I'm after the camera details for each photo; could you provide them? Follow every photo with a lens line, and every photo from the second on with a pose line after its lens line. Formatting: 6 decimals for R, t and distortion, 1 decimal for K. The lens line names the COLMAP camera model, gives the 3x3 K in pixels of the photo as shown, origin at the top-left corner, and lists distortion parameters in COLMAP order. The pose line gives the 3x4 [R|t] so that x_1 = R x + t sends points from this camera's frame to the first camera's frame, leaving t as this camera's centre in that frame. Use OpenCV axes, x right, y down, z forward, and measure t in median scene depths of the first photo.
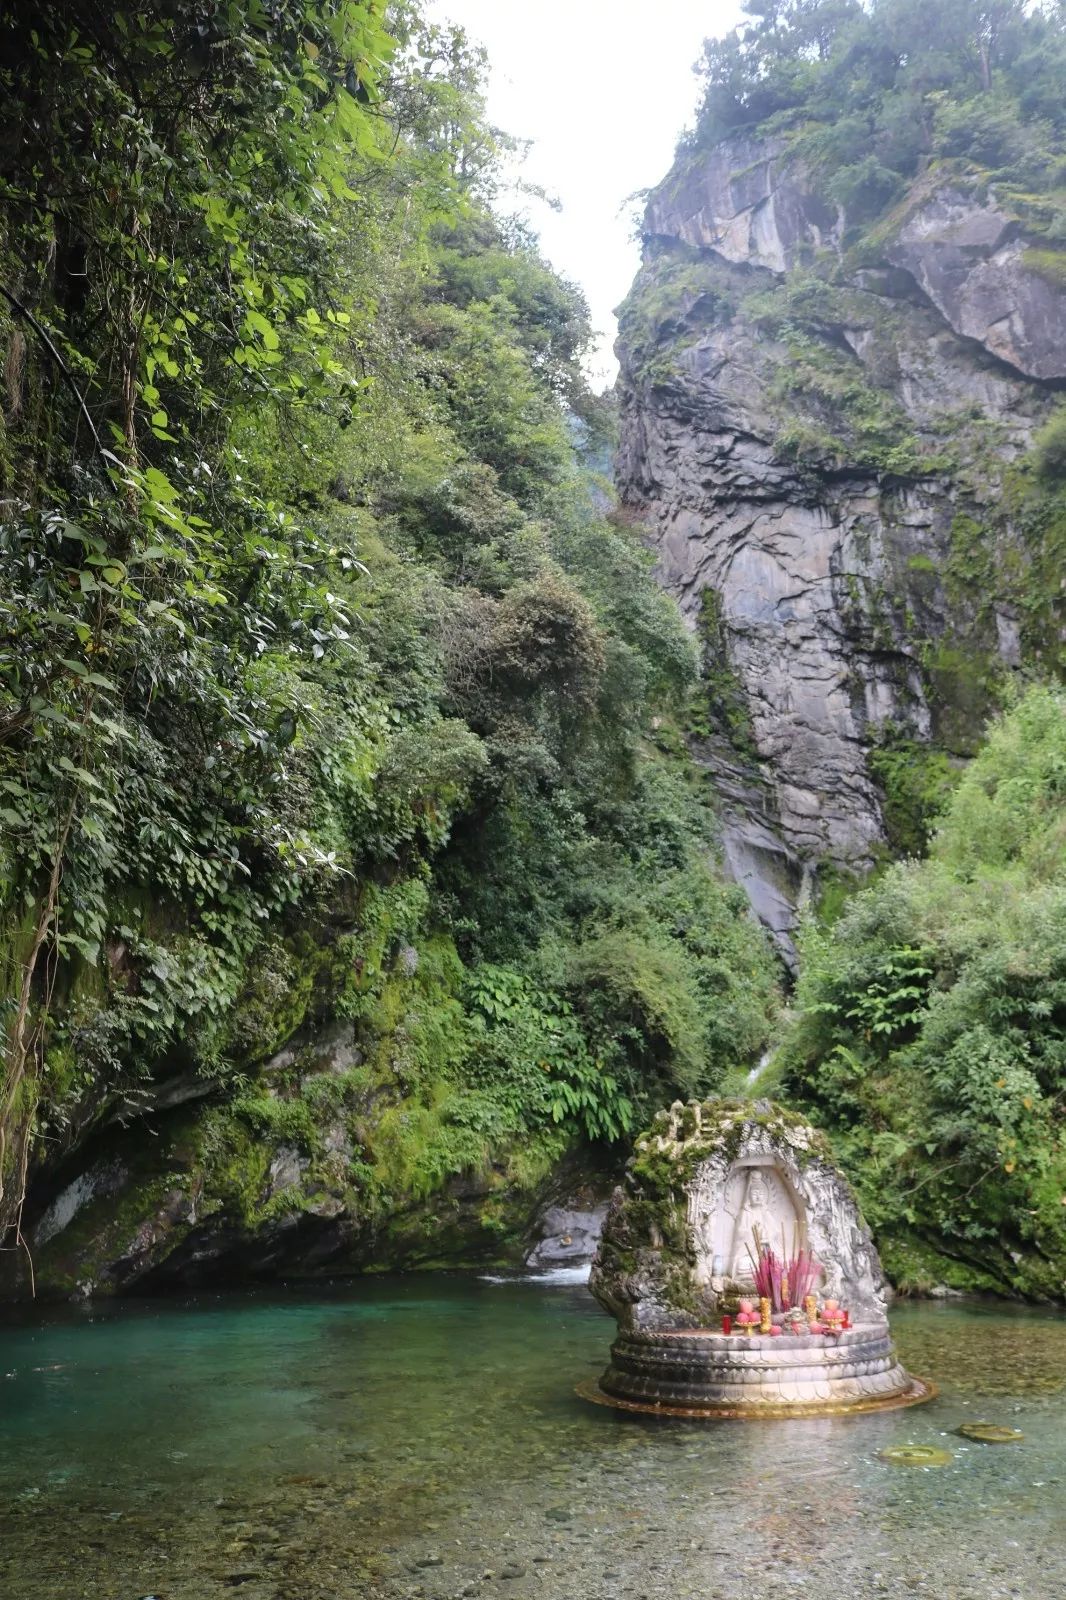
lens RADIAL K [[1302.7, 0, 533.0], [0, 1302.7, 800.0], [0, 0, 1]] dist [-0.140365, 0.101439]
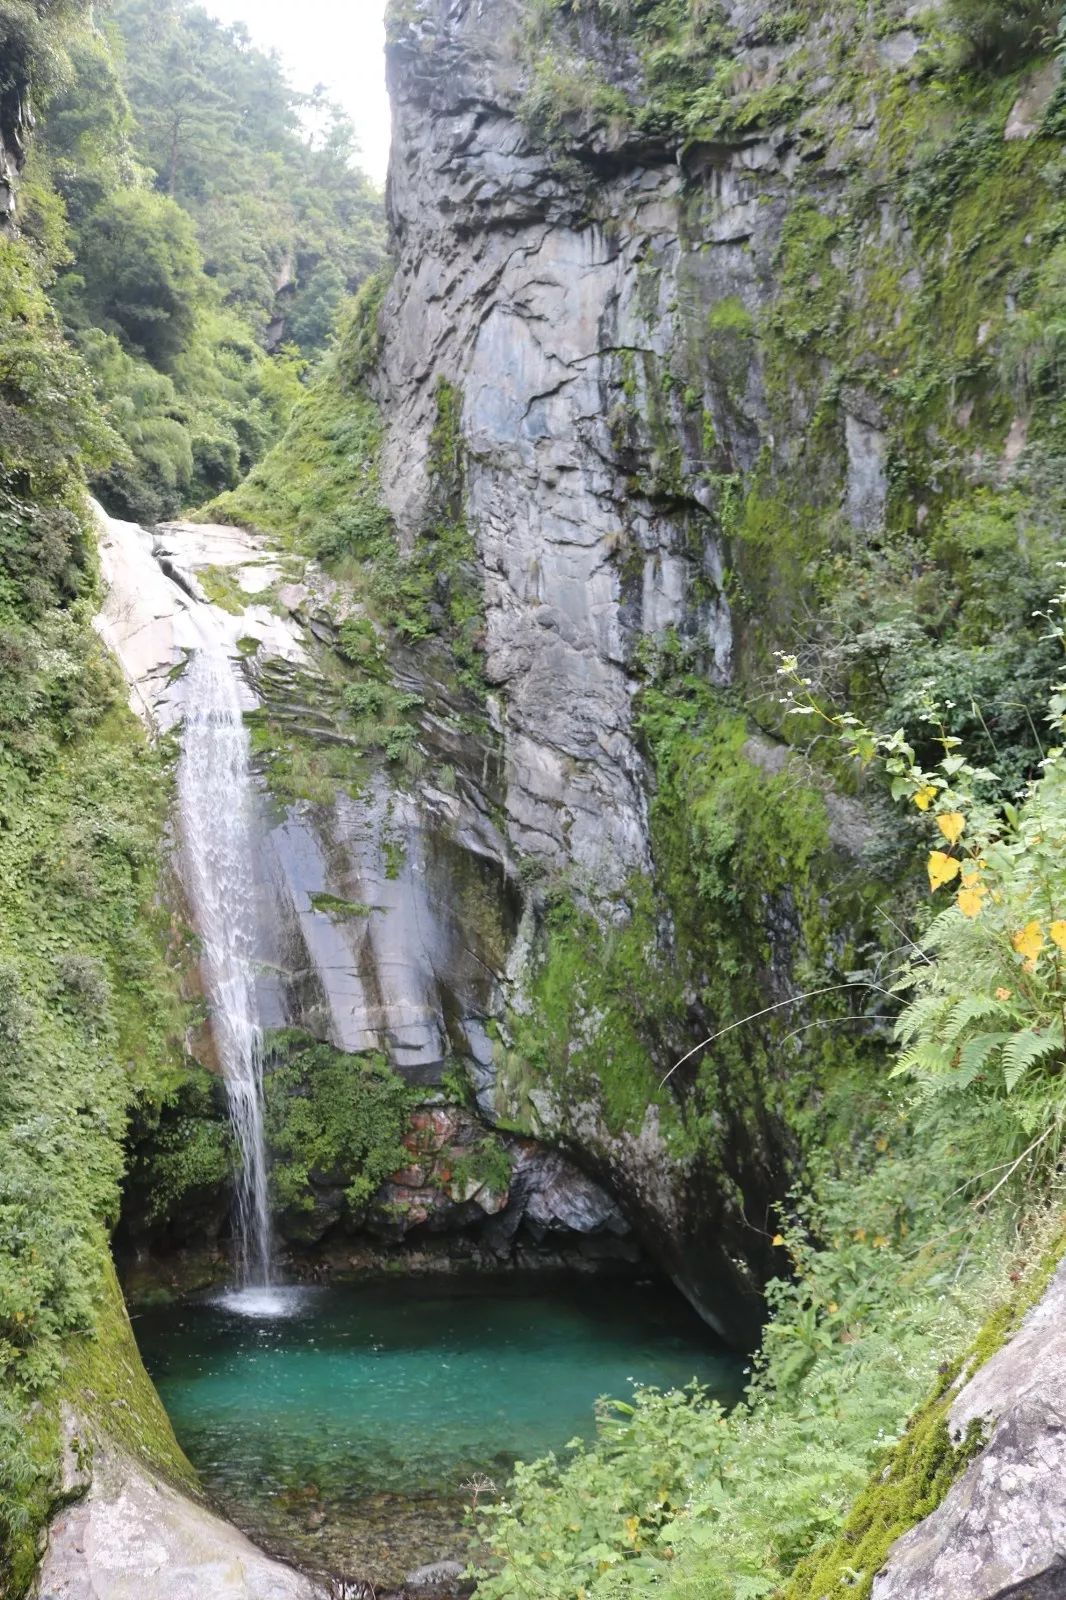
lens RADIAL K [[1302.7, 0, 533.0], [0, 1302.7, 800.0], [0, 0, 1]] dist [-0.140365, 0.101439]
pose [[0.999782, 0.007250, -0.019563, 0.222972], [-0.004618, 0.991322, 0.131376, -0.061182], [0.020346, -0.131257, 0.991140, 0.461049]]
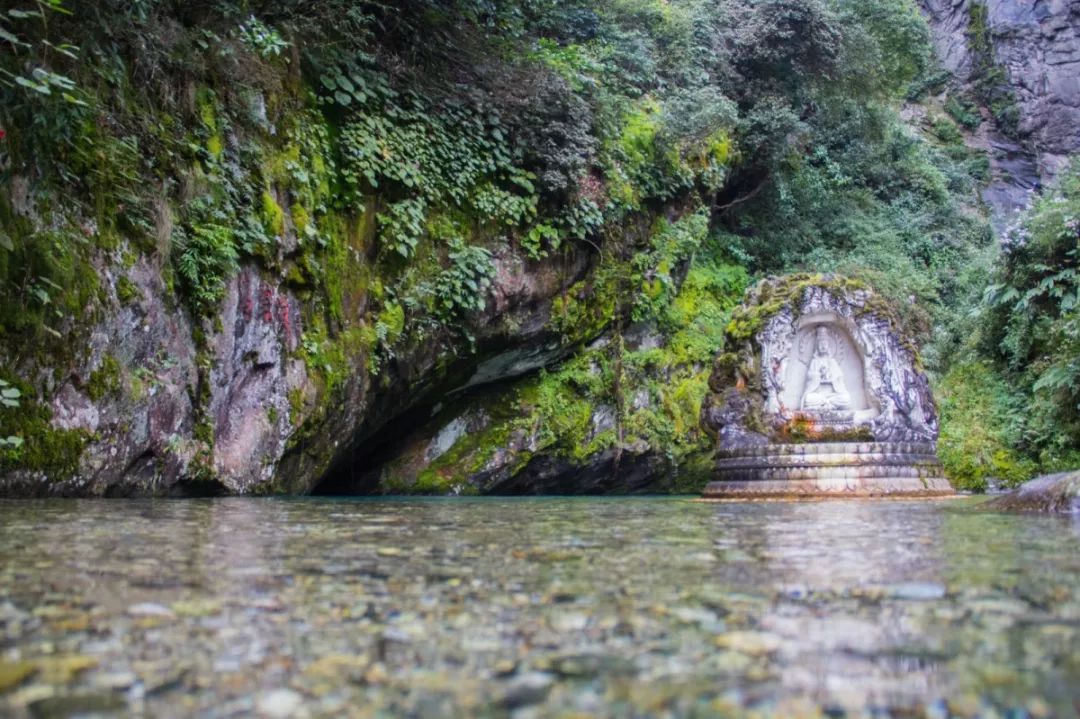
lens RADIAL K [[913.8, 0, 540.0], [0, 913.8, 359.5], [0, 0, 1]] dist [-0.171193, 0.162100]
pose [[0.931103, -0.044345, -0.362052, 0.041111], [0.096383, 0.987215, 0.126955, 0.032580], [0.351793, -0.153104, 0.923472, 0.018306]]
